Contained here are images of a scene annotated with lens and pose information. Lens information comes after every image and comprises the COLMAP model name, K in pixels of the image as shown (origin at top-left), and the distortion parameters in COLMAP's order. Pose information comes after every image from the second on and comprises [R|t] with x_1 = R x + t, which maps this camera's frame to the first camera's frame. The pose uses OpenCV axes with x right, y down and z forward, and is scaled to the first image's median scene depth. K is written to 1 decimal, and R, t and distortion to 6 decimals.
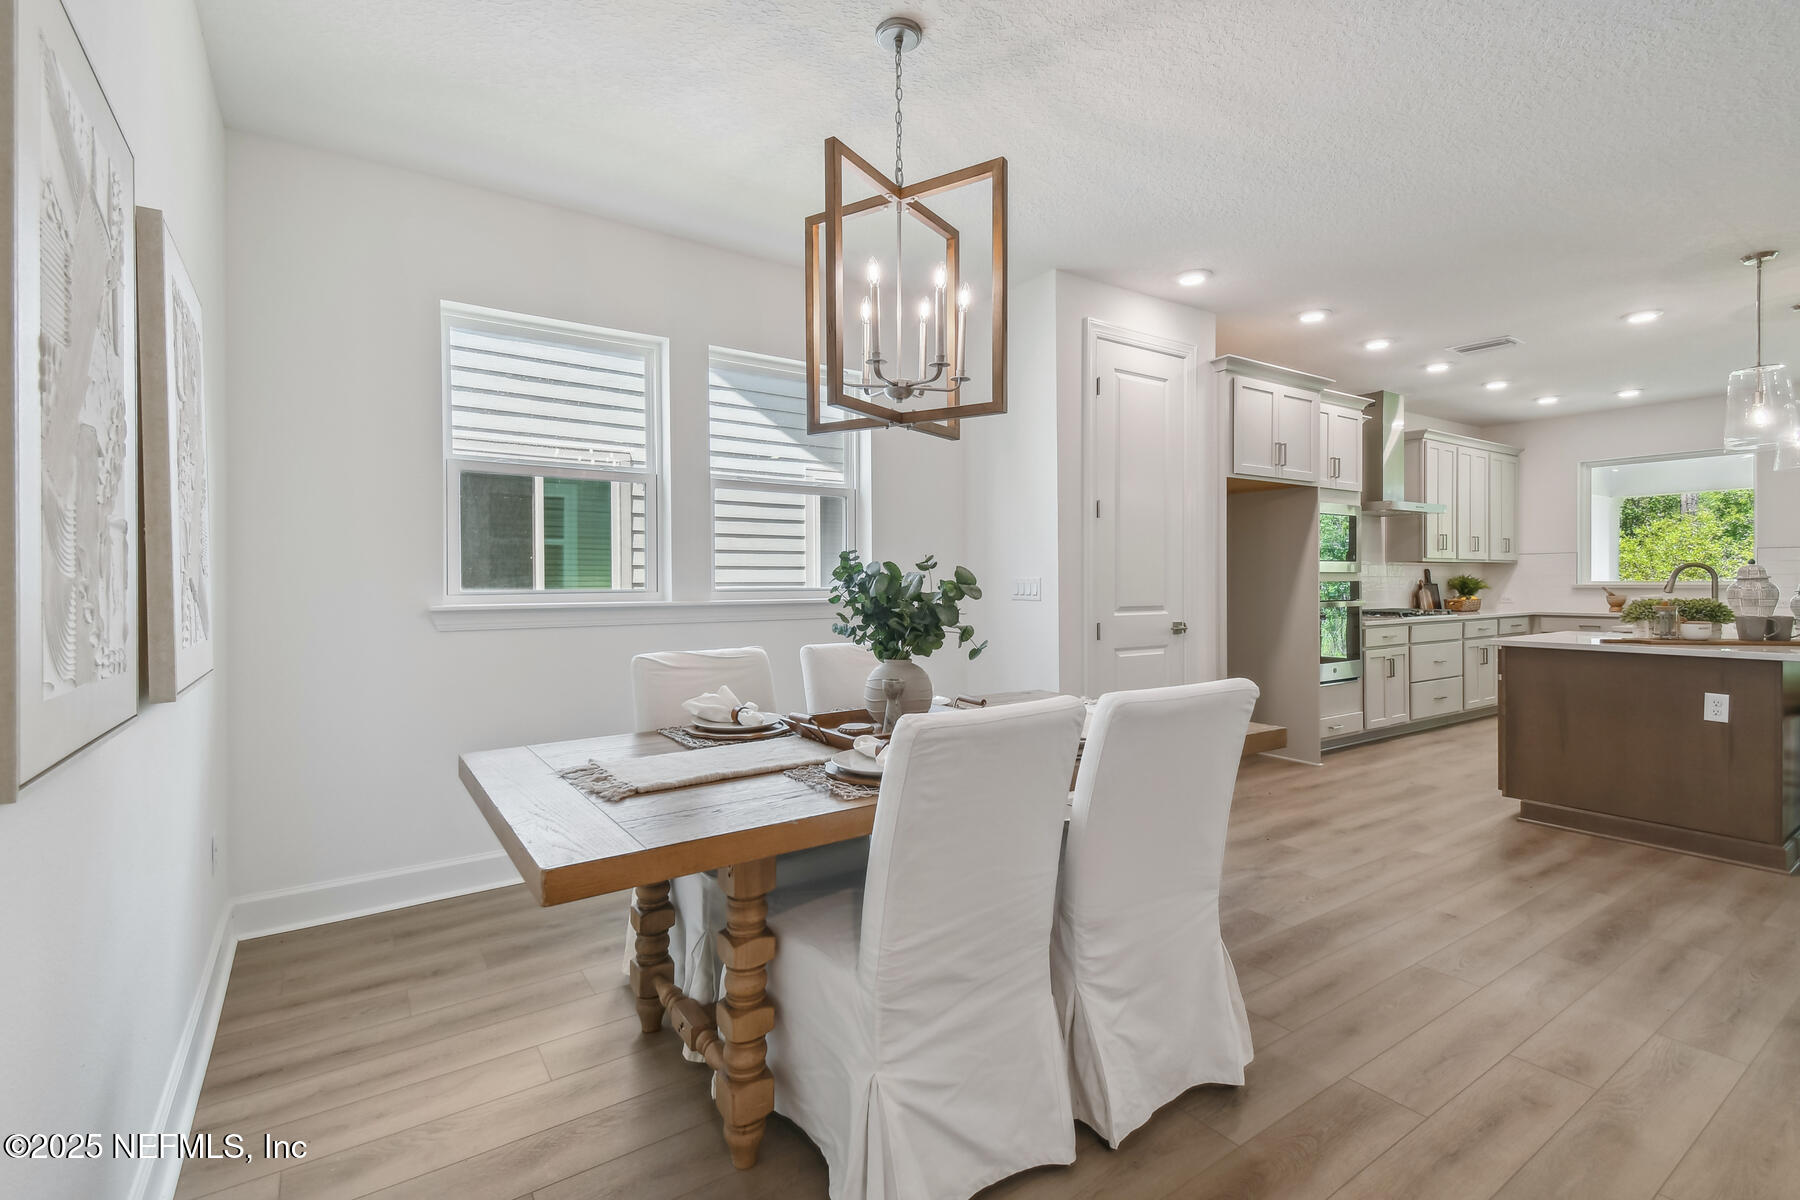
lens RADIAL K [[814.3, 0, 891.2], [0, 814.3, 601.0], [0, 0, 1]] dist [0.046430, -0.032947]
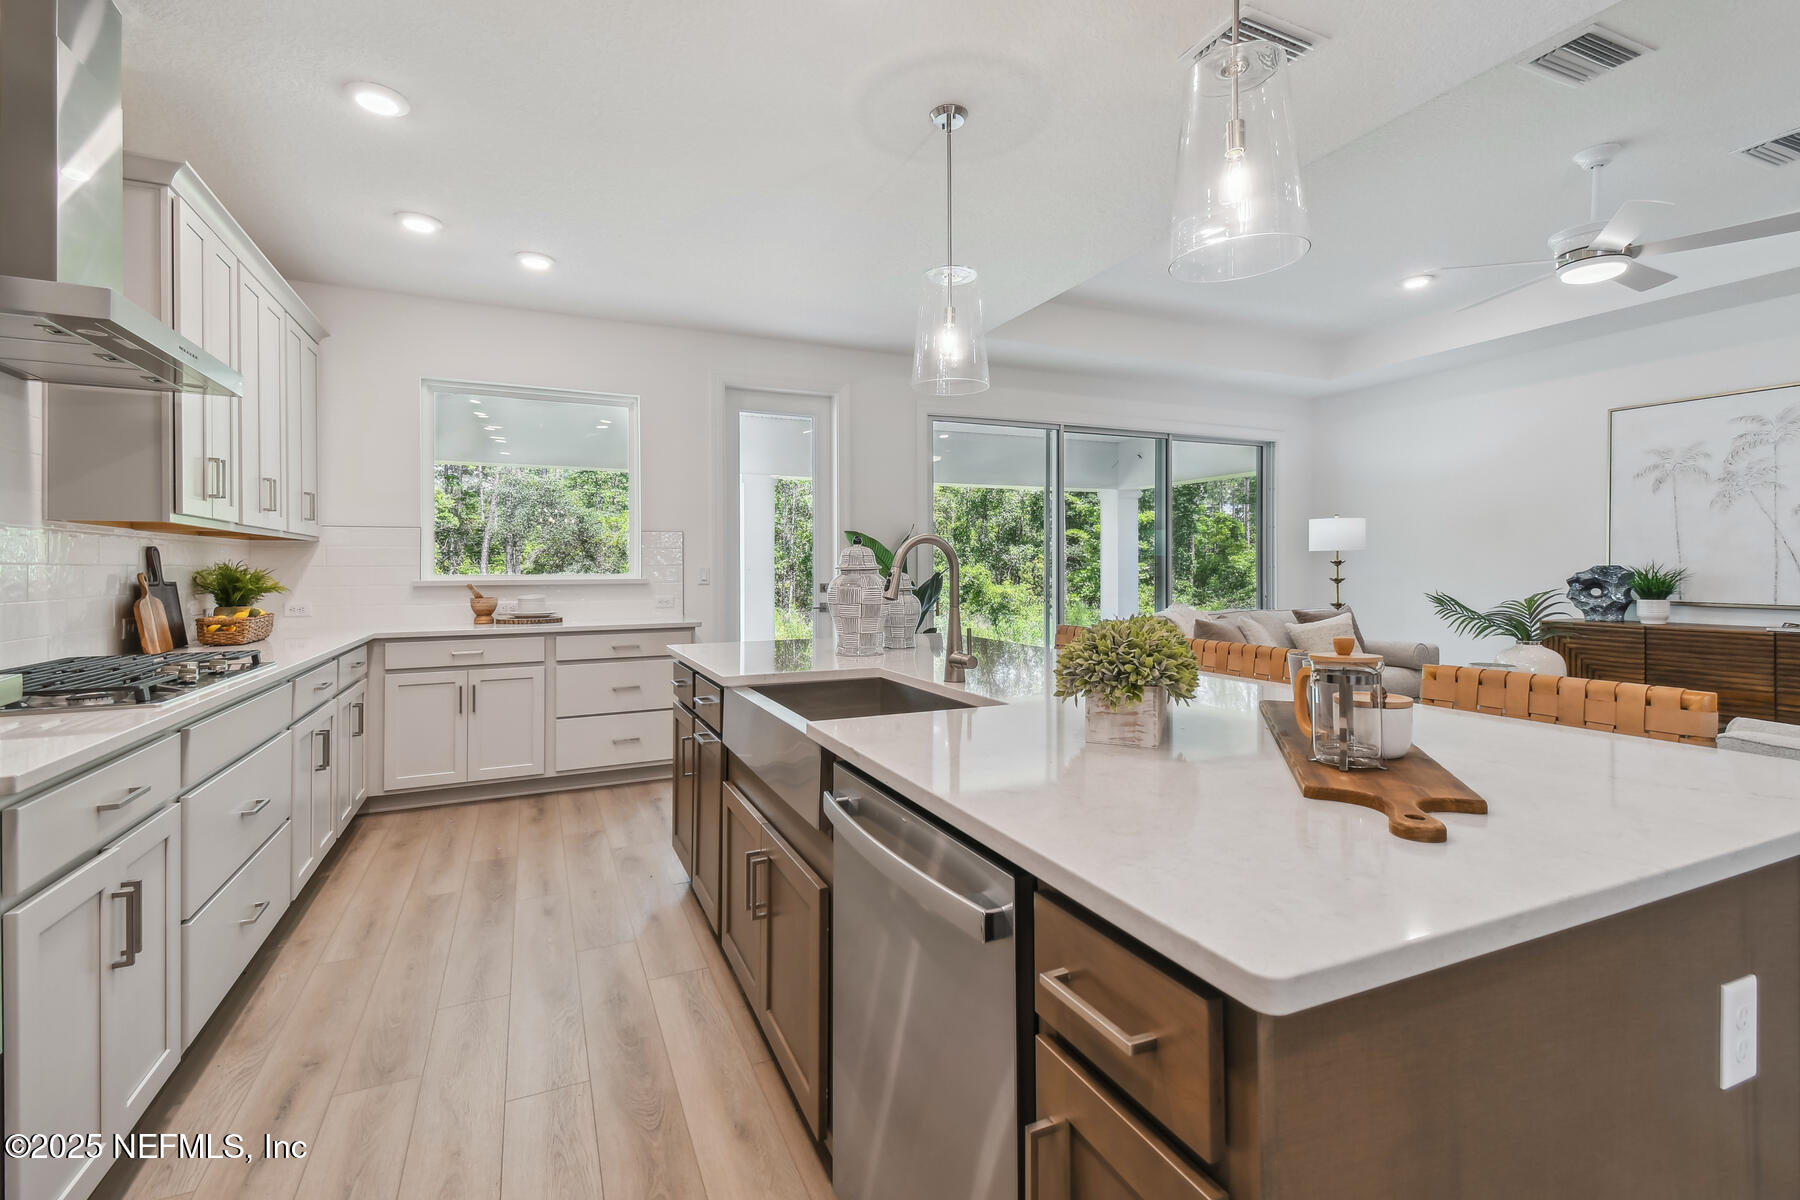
lens RADIAL K [[811.7, 0, 894.0], [0, 811.7, 563.1], [0, 0, 1]] dist [0.042797, -0.024460]
pose [[0.174041, 0.011108, 0.984676, 0.316848], [0.024644, 0.999574, -0.015632, -0.015455], [-0.984430, 0.026987, 0.173693, 0.578244]]
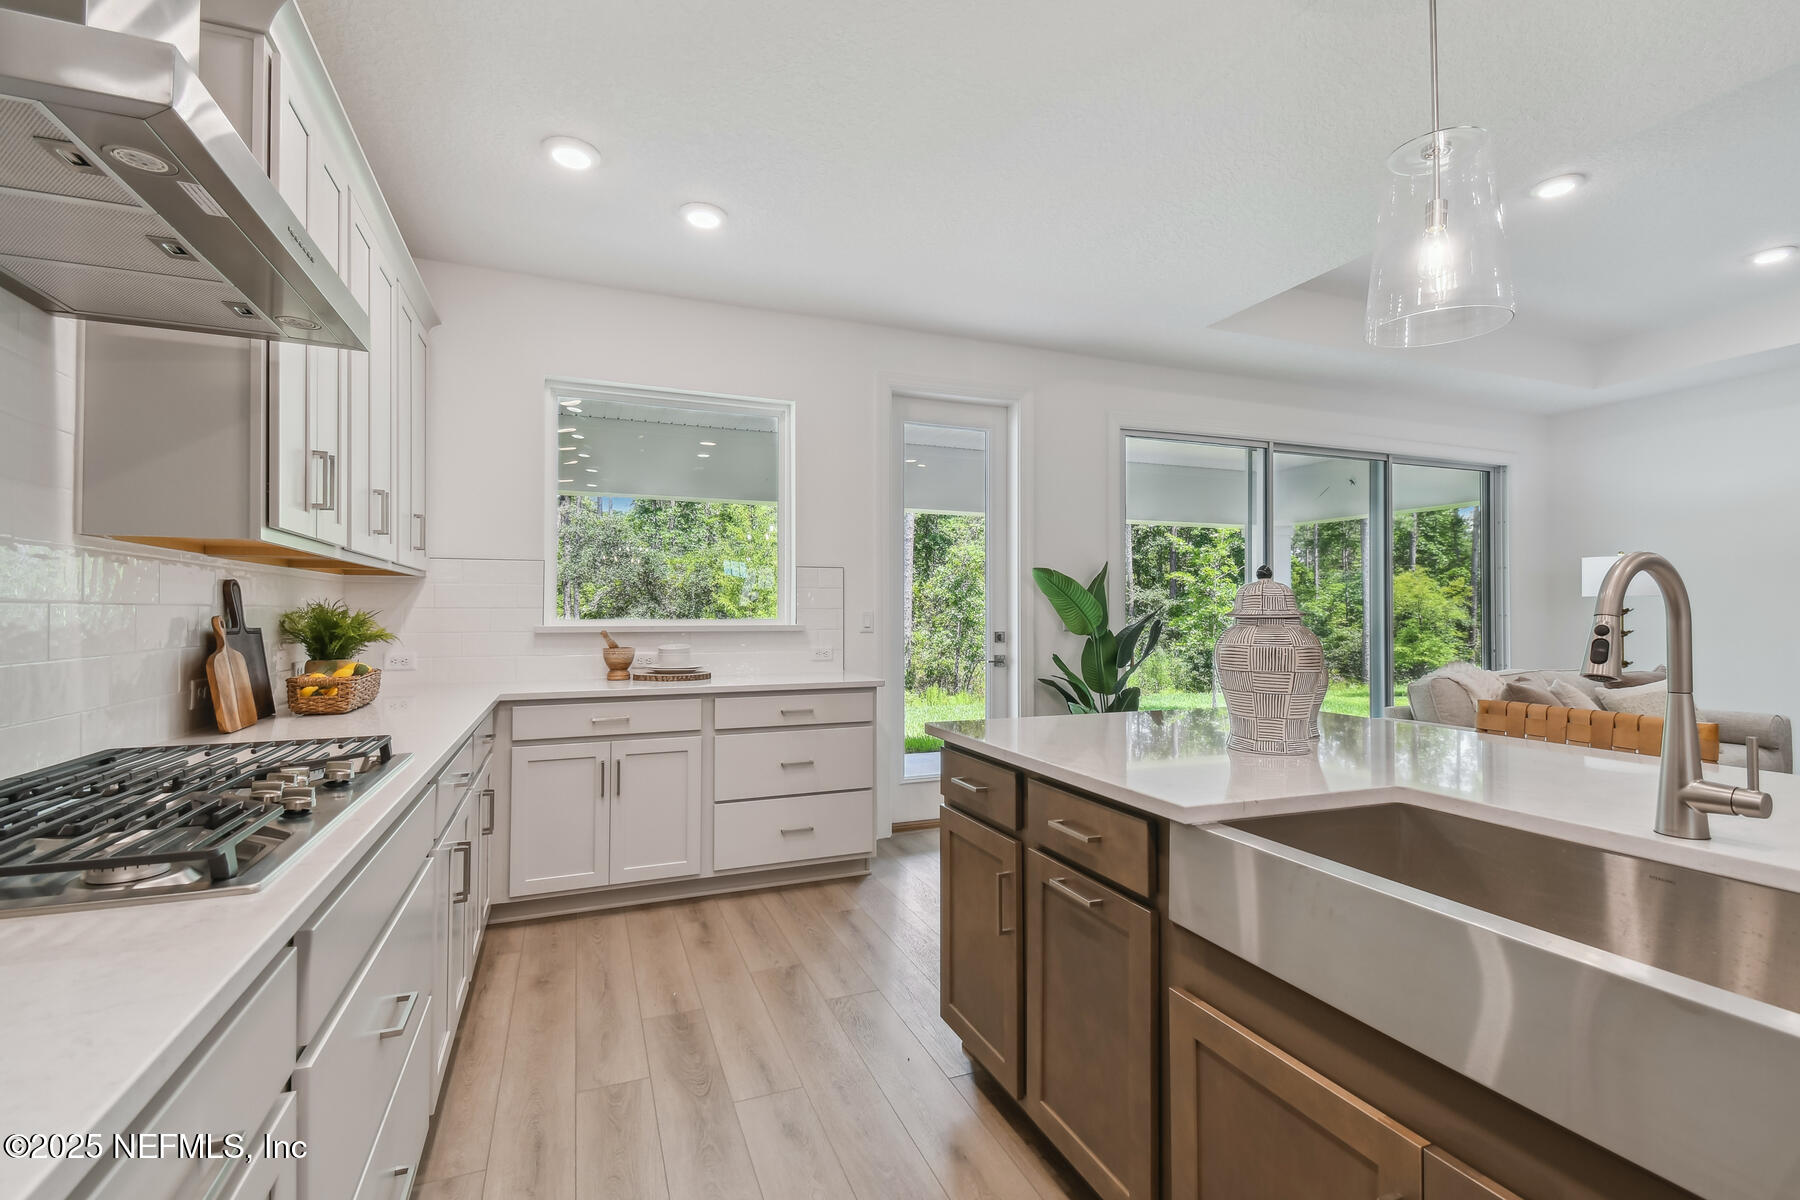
lens RADIAL K [[814.3, 0, 891.2], [0, 814.3, 601.0], [0, 0, 1]] dist [0.046430, -0.032947]
pose [[0.223662, 0.019861, 0.974464, 0.420068], [0.017455, 0.999550, -0.024379, -0.020004], [-0.974510, 0.022462, 0.223215, 0.714407]]
